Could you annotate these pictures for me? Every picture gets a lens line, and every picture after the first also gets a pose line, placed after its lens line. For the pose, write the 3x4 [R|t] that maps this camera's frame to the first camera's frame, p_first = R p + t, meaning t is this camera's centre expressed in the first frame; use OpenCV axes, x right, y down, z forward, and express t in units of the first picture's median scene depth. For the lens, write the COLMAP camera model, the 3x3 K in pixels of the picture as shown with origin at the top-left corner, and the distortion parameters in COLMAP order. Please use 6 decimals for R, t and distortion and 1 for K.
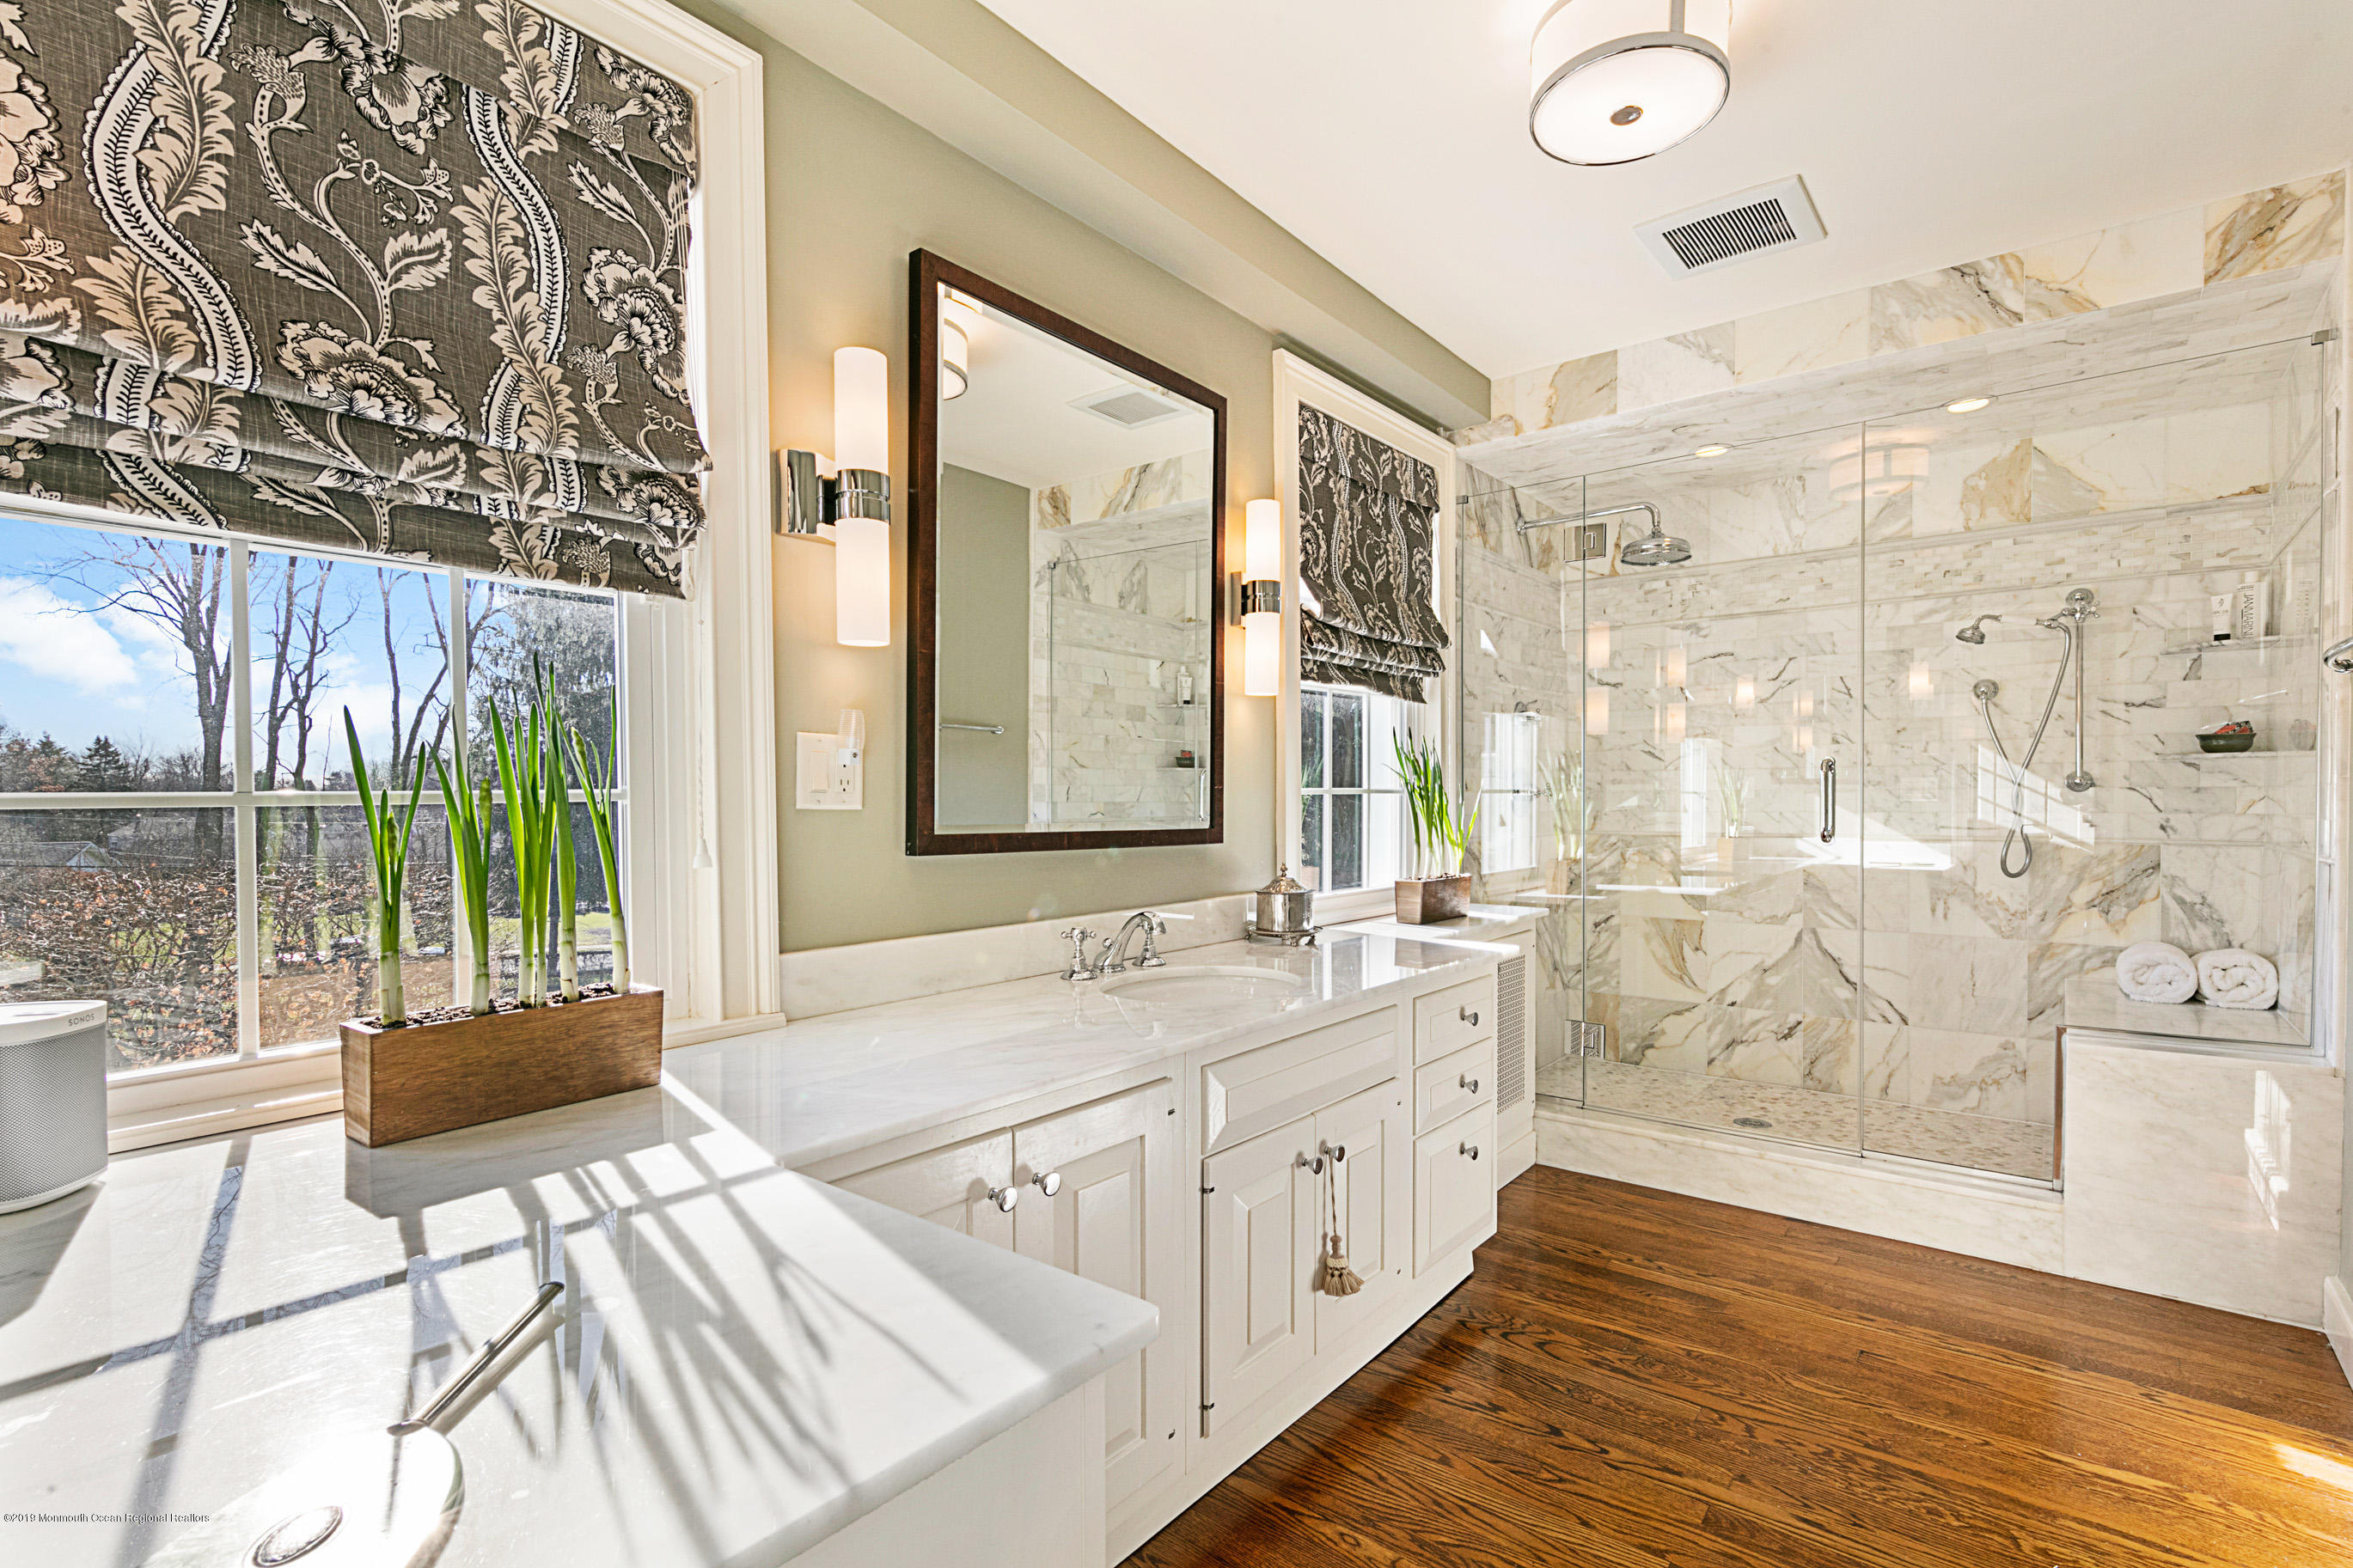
lens RADIAL K [[1116.4, 0, 1181.1], [0, 1116.4, 793.7], [0, 0, 1]] dist [0.000704, 0.000240]
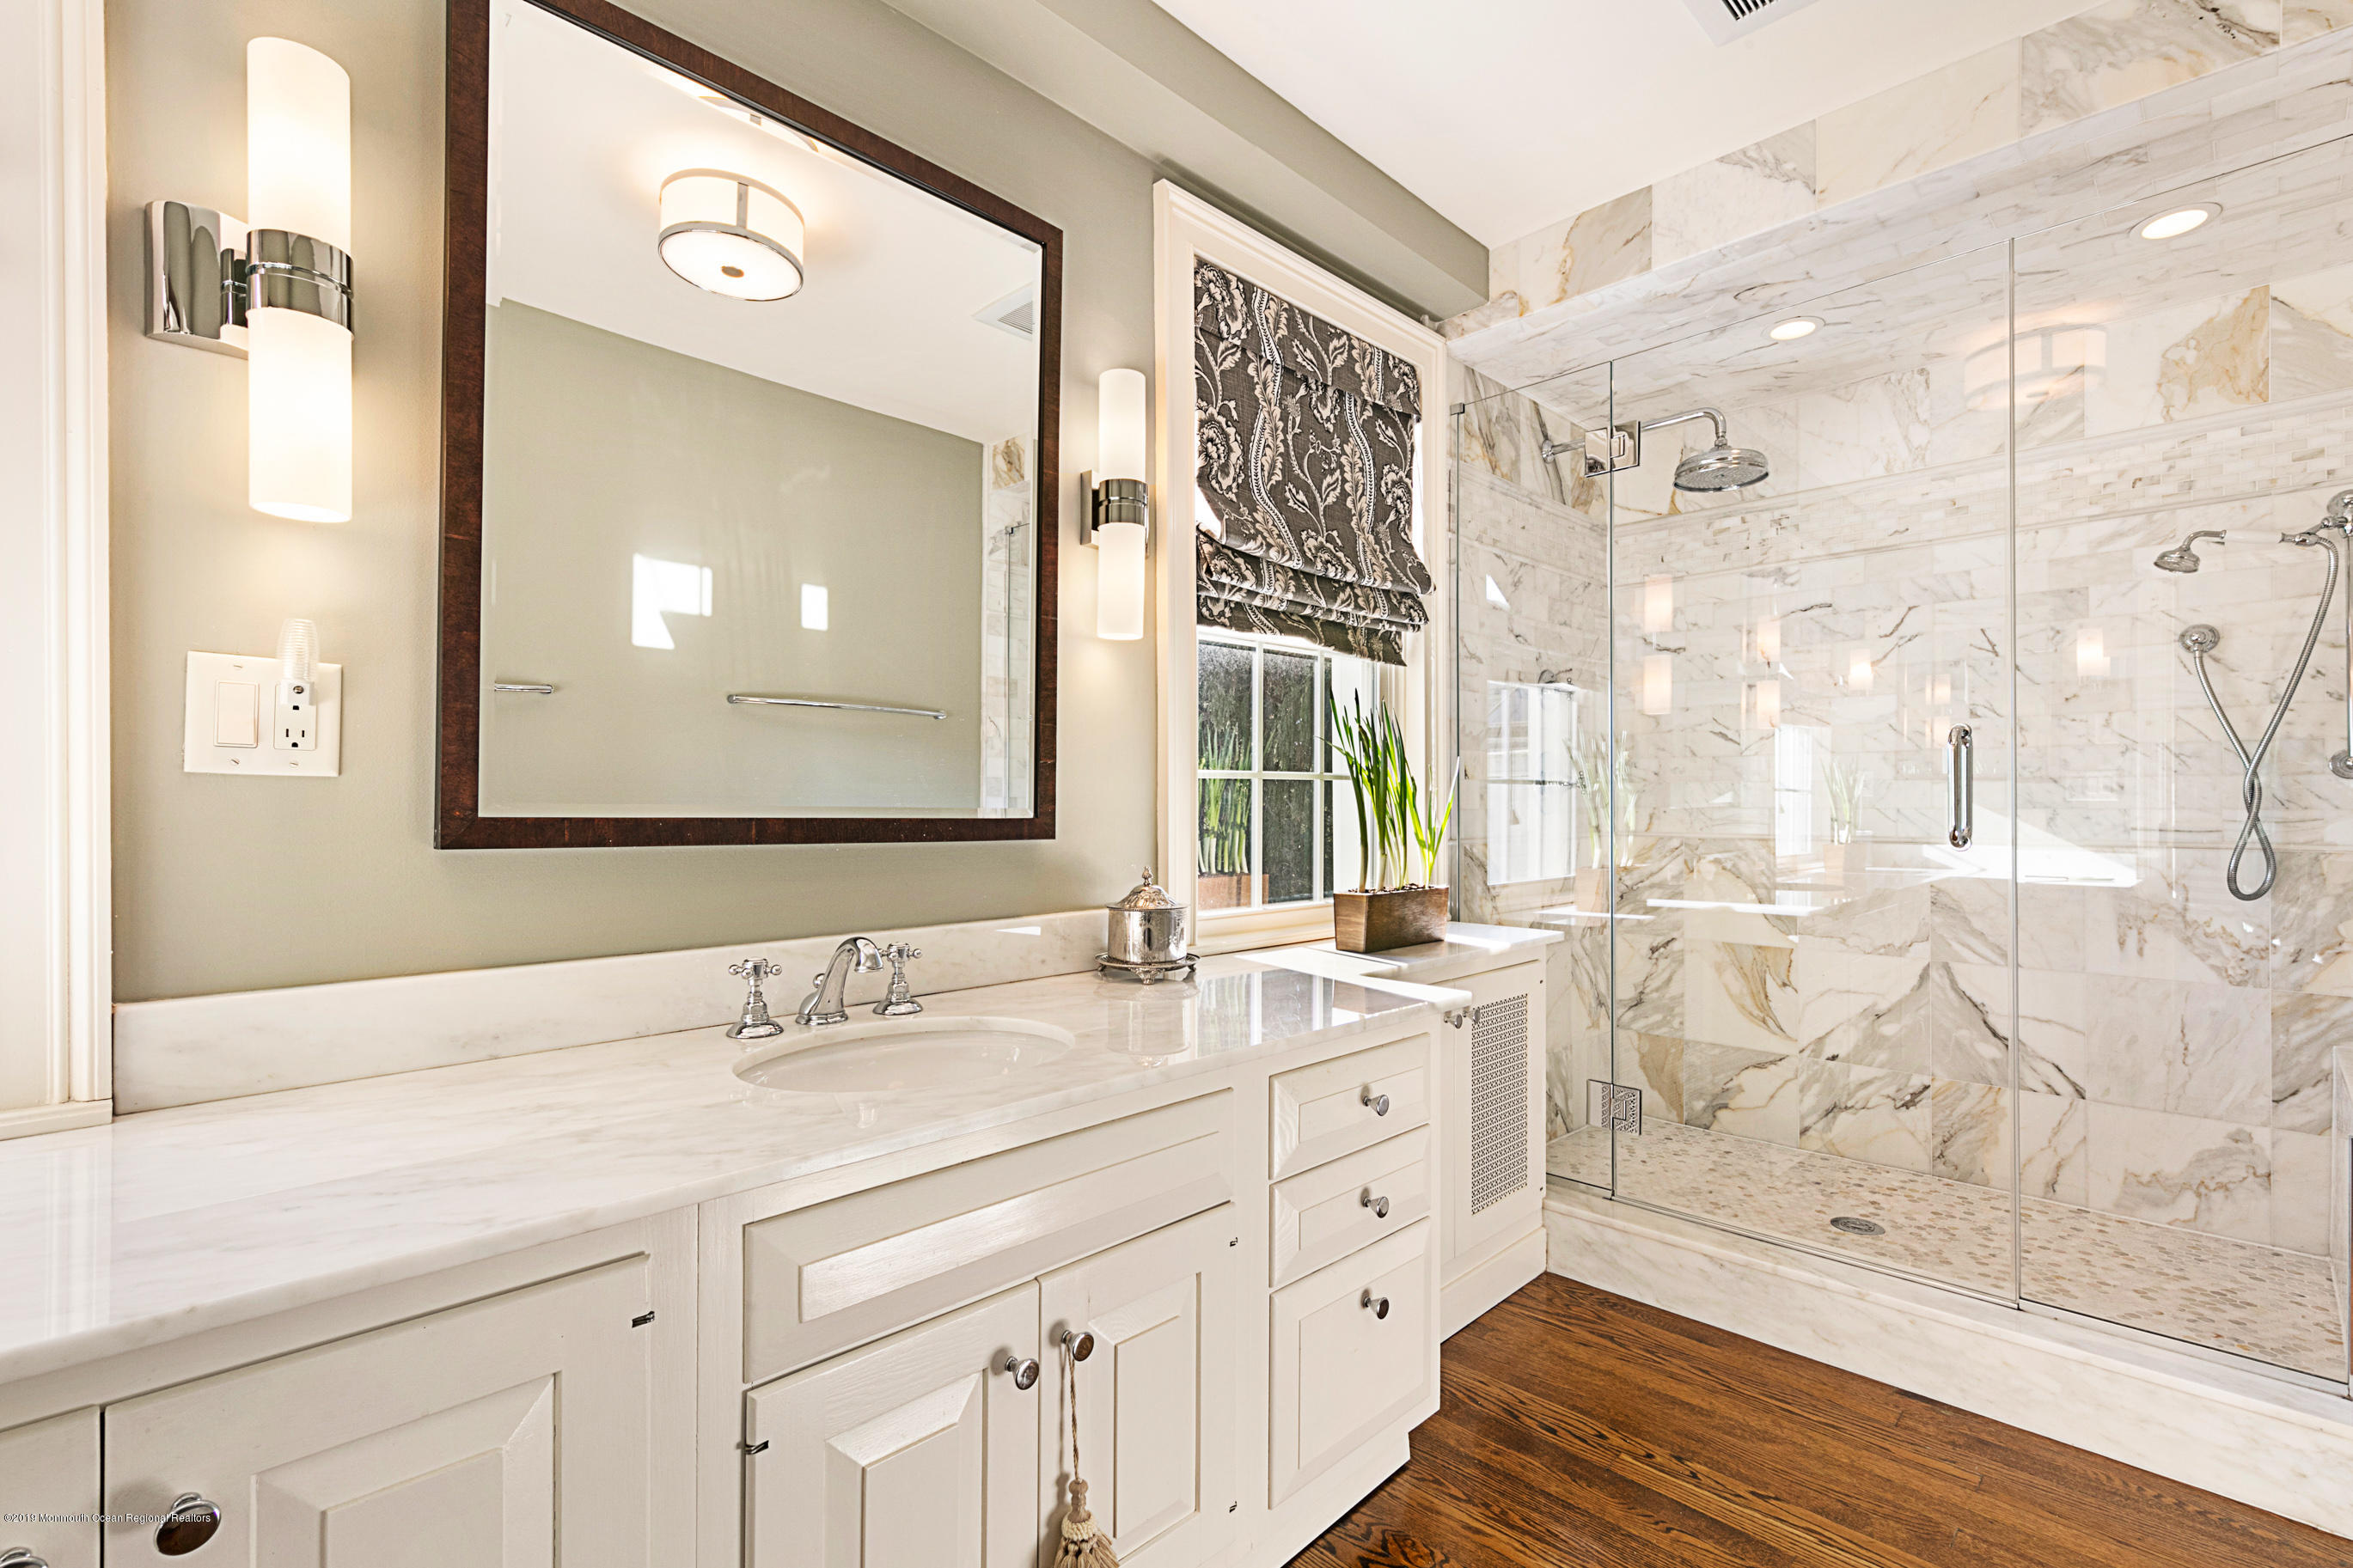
lens RADIAL K [[1051.6, 0, 1176.5], [0, 1051.6, 784.0], [0, 0, 1]] dist [0.000556, -0.000131]
pose [[0.992303, 0.001836, -0.123822, 0.153080], [-0.003856, 0.999863, -0.016082, 0.014616], [0.123775, 0.016436, 0.992174, 0.252465]]
